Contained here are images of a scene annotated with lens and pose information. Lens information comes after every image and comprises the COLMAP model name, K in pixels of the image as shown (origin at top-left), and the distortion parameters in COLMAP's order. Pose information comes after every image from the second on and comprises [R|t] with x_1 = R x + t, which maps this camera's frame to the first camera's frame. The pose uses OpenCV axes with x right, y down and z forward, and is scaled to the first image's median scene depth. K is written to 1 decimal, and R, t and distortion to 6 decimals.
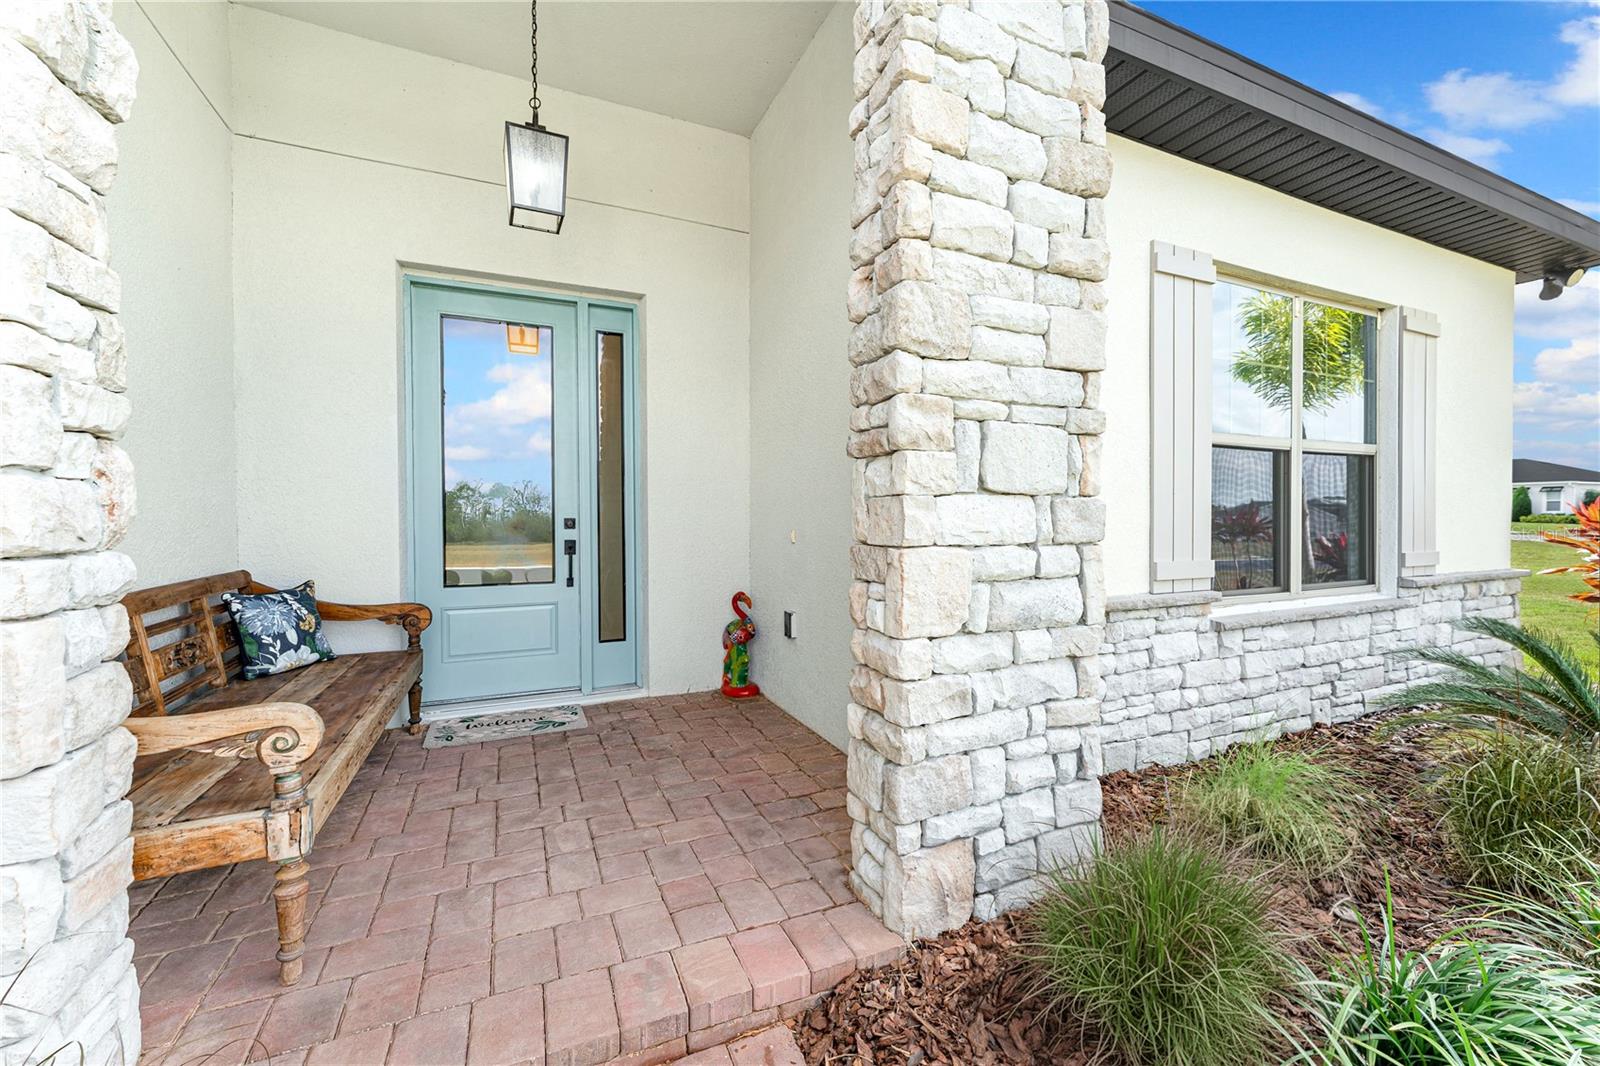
lens RADIAL K [[644.5, 0, 801.7], [0, 644.5, 523.8], [0, 0, 1]] dist [0.008376, -0.000115]
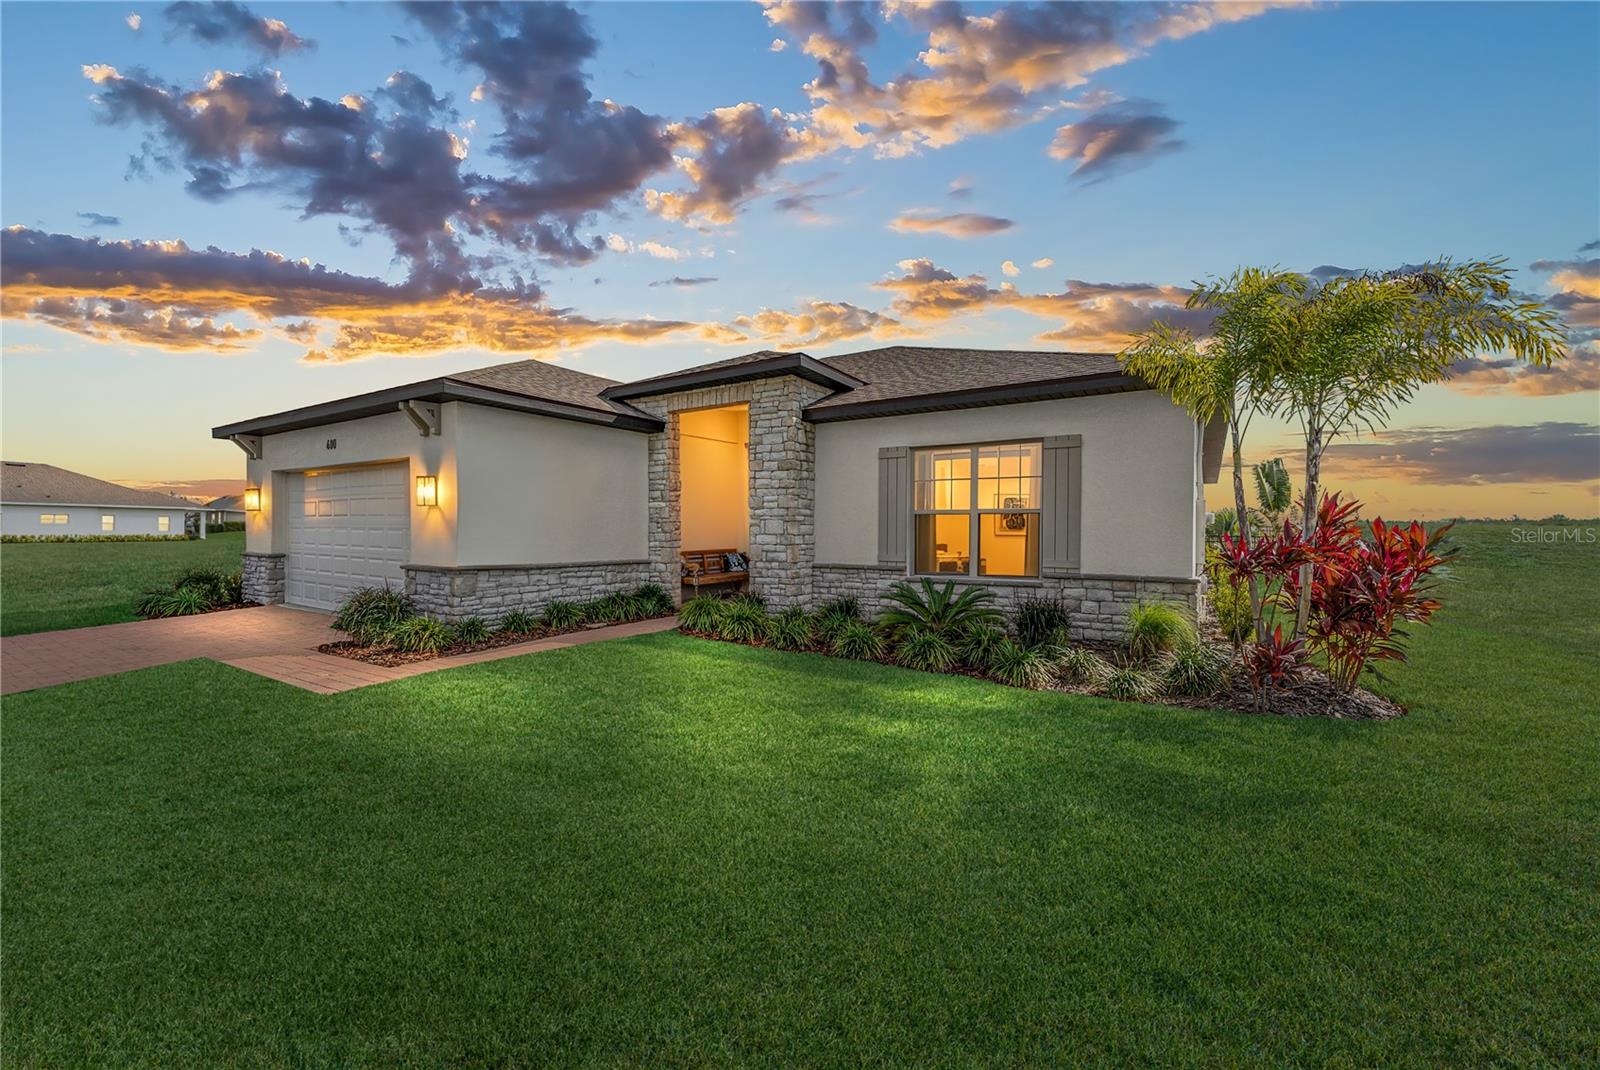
lens RADIAL K [[644.5, 0, 797.5], [0, 644.5, 543.2], [0, 0, 1]] dist [0.008376, -0.000115]
pose [[0.535361, 0.021280, -0.844355, 4.594710], [-0.012997, 0.999772, 0.016957, -0.064532], [0.844523, 0.001896, 0.535515, -1.482810]]
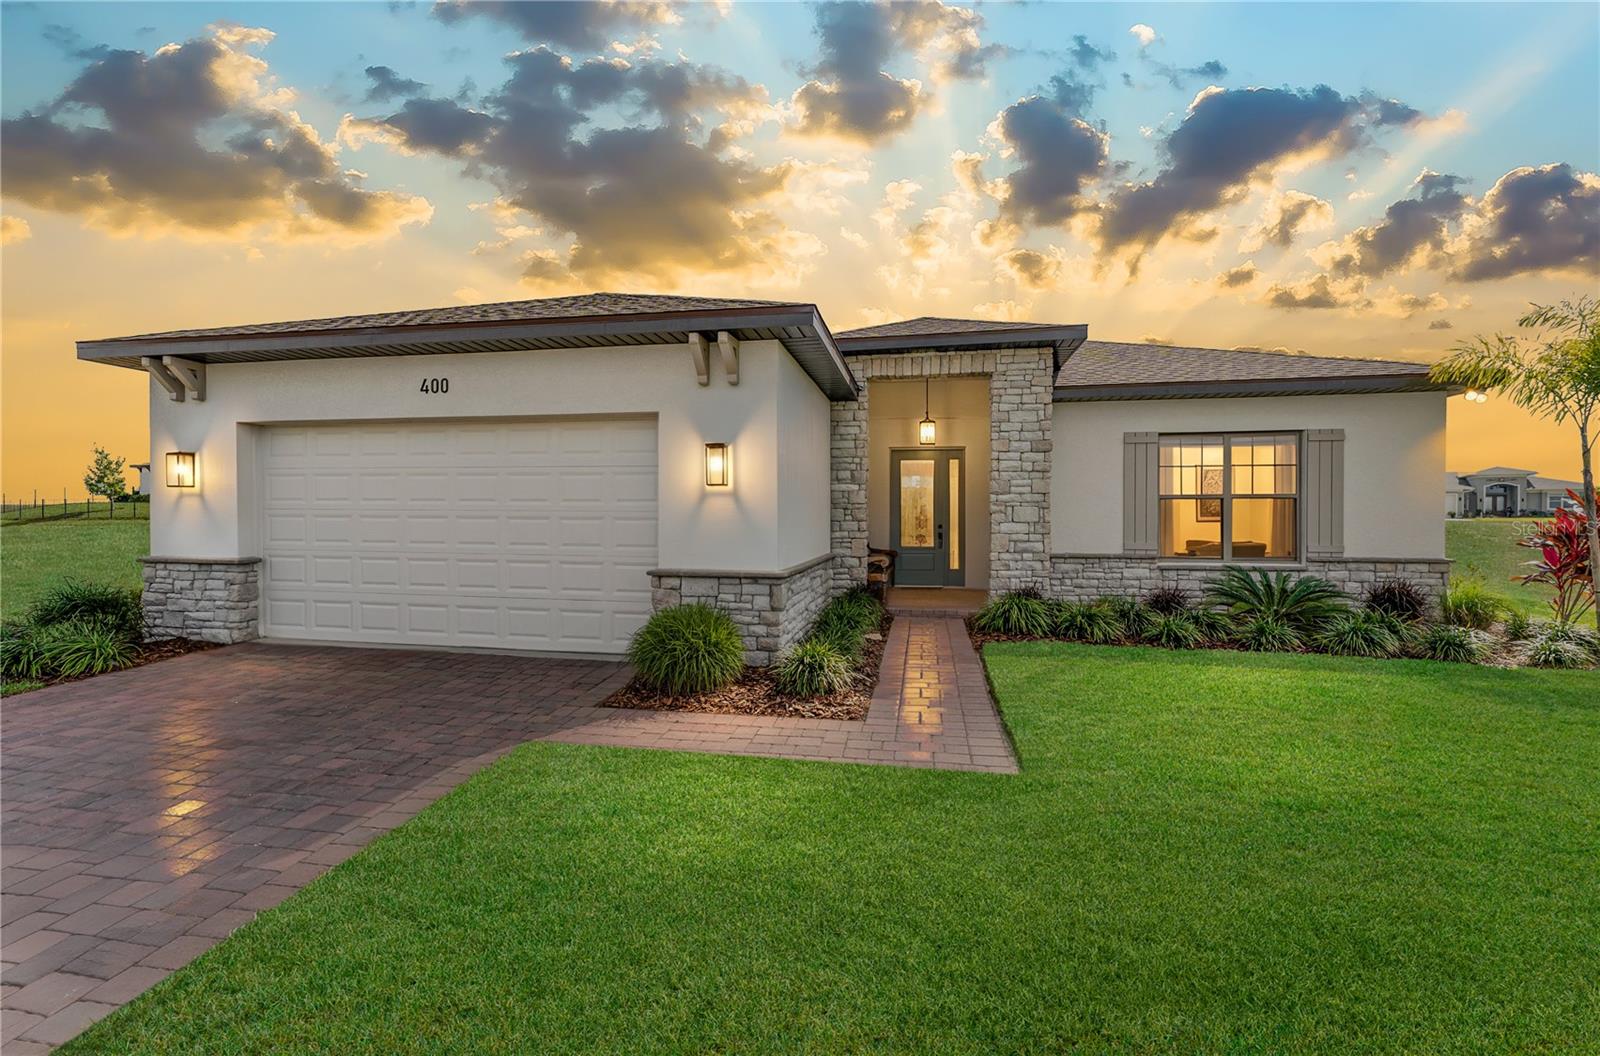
lens RADIAL K [[636.8, 0, 802.9], [0, 636.8, 522.4], [0, 0, 1]] dist [0.000183, 0.000124]
pose [[0.817615, 0.006621, -0.575727, 1.616438], [-0.009036, 0.999958, -0.001333, -0.025898], [0.575694, 0.006292, 0.817641, -3.461338]]
